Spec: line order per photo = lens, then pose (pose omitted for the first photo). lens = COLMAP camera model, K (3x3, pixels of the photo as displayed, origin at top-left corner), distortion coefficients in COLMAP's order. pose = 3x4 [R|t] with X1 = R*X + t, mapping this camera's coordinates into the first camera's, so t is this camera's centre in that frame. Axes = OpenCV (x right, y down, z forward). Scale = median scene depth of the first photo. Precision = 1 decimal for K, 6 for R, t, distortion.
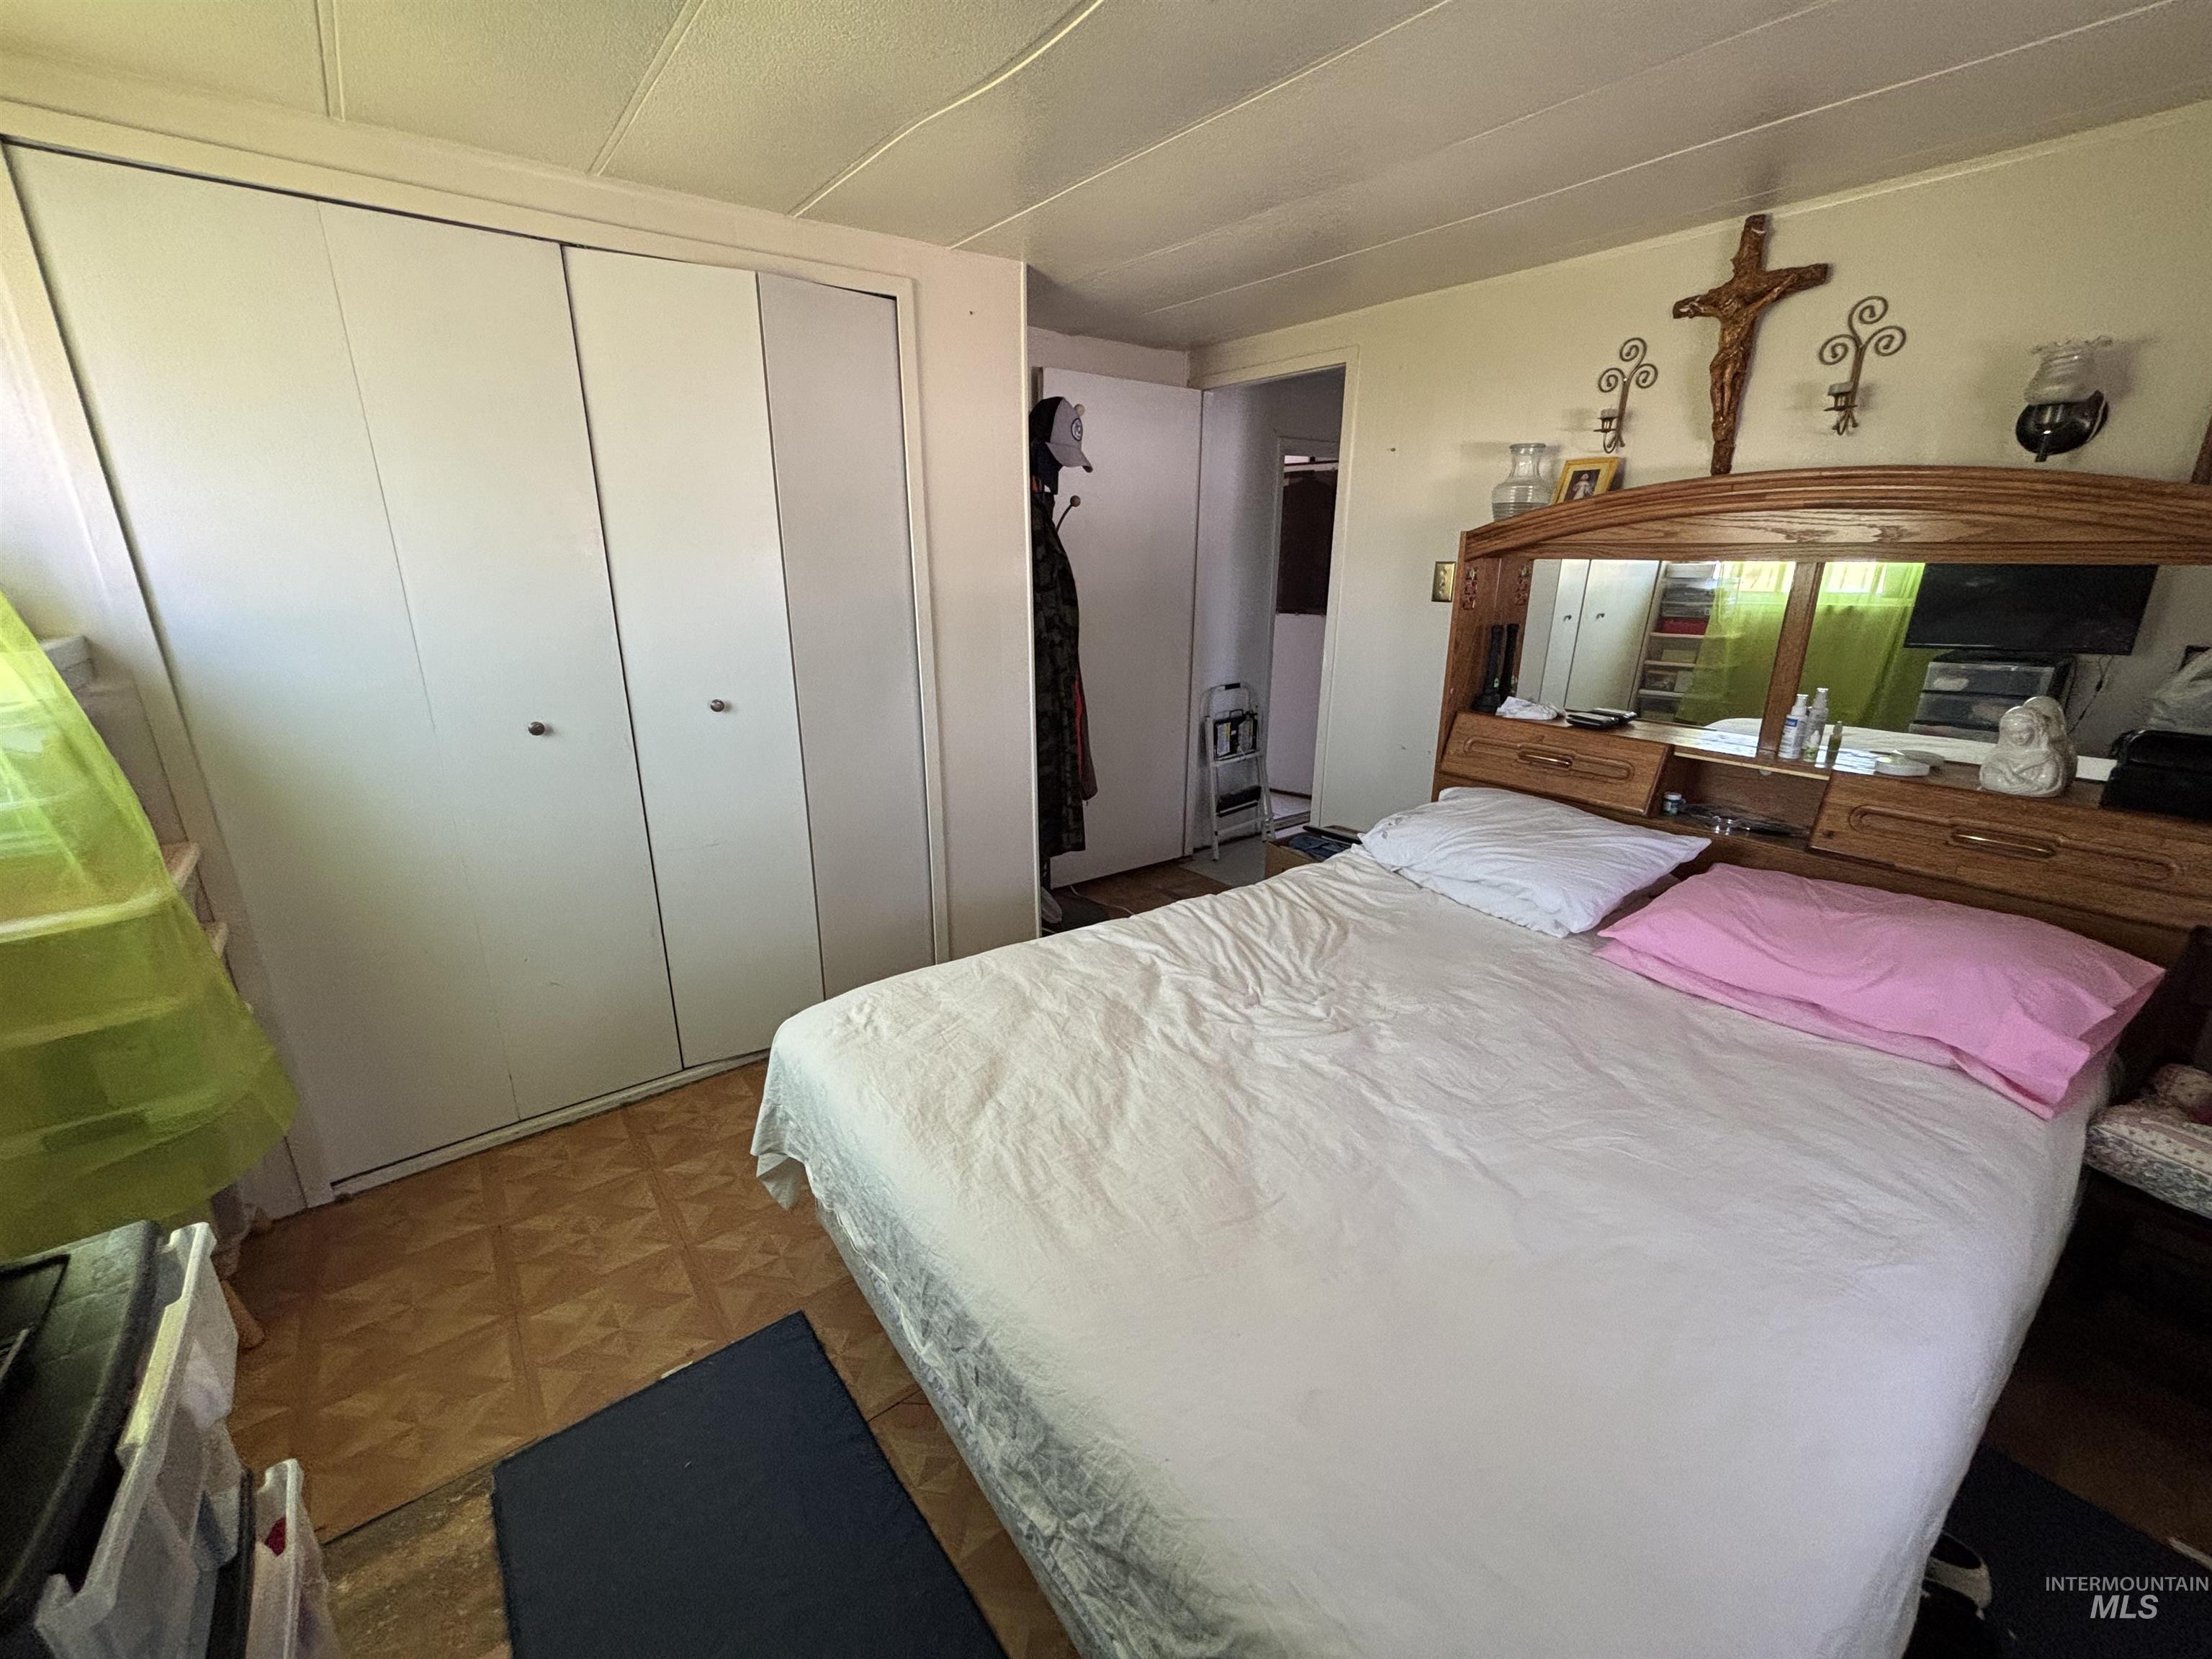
lens RADIAL K [[895.4, 0, 1106.0], [0, 895.4, 829.5], [0, 0, 1]] dist [-0.000713, -0.000255]
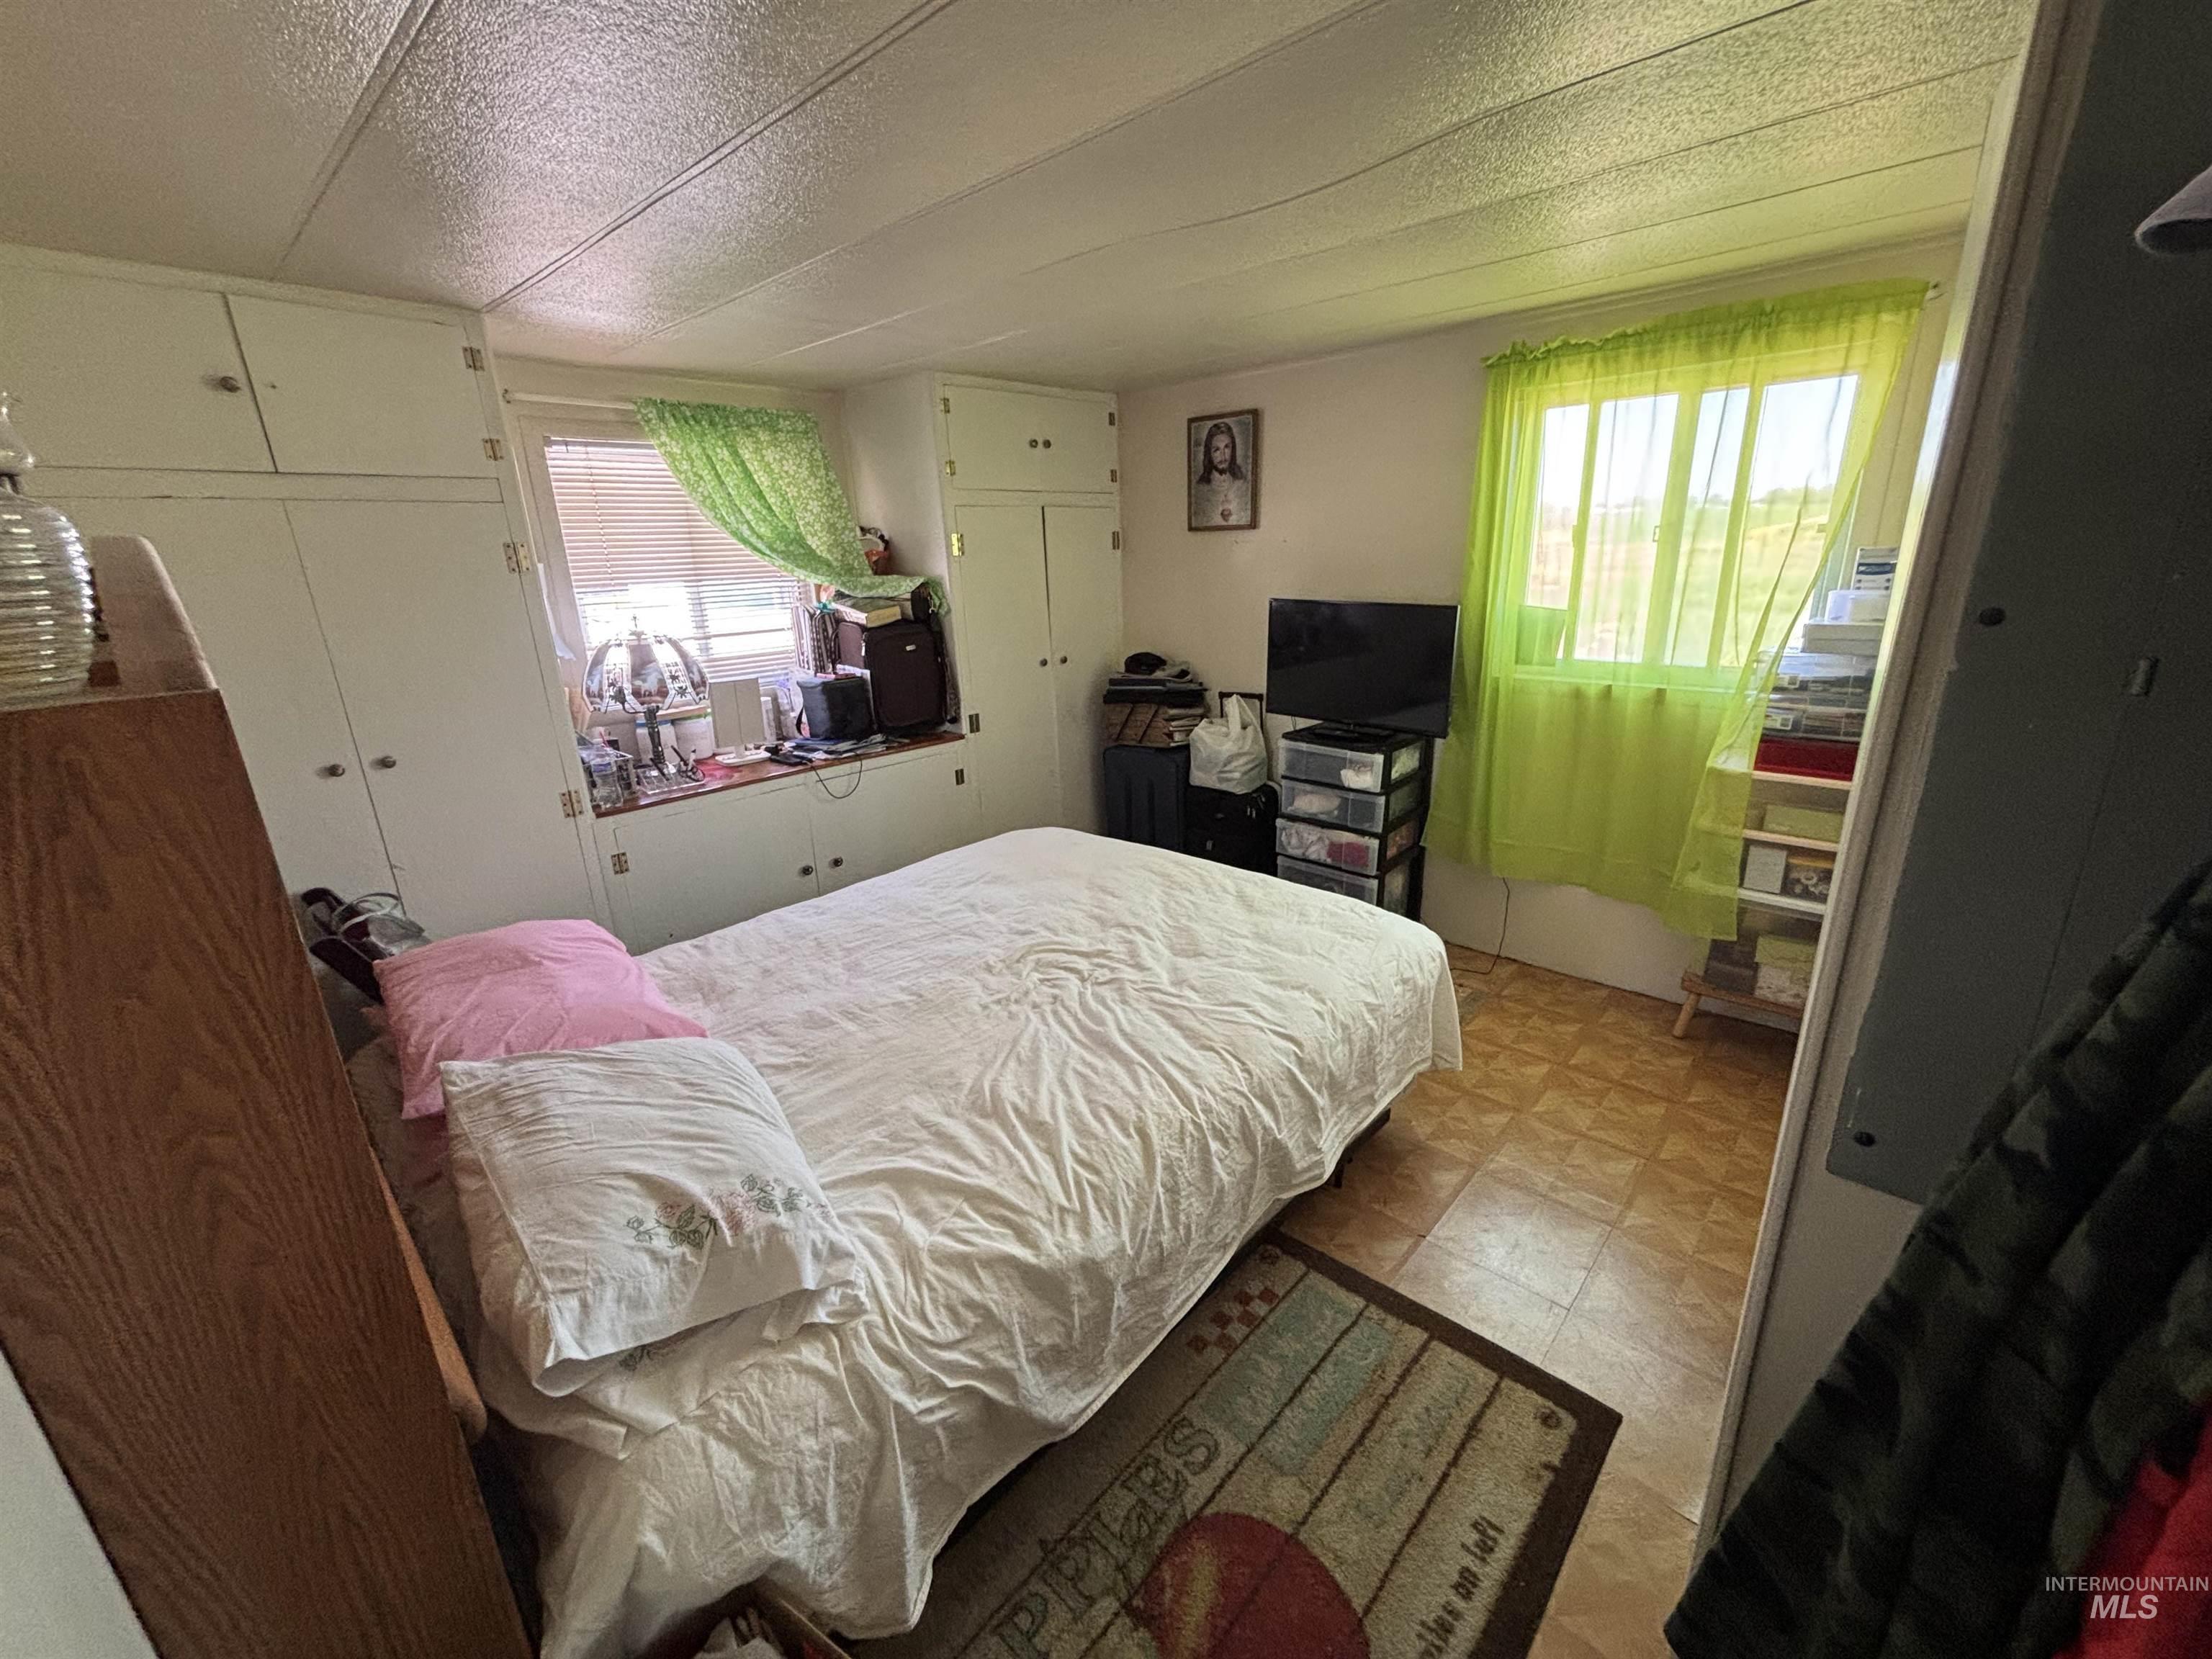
lens RADIAL K [[895.4, 0, 1106.0], [0, 895.4, 829.5], [0, 0, 1]] dist [-0.000713, -0.000255]
pose [[-0.985358, 0.086355, -0.147013, 0.301225], [-0.013375, 0.820443, 0.571572, -0.654564], [0.169974, 0.565170, -0.807275, 1.869143]]
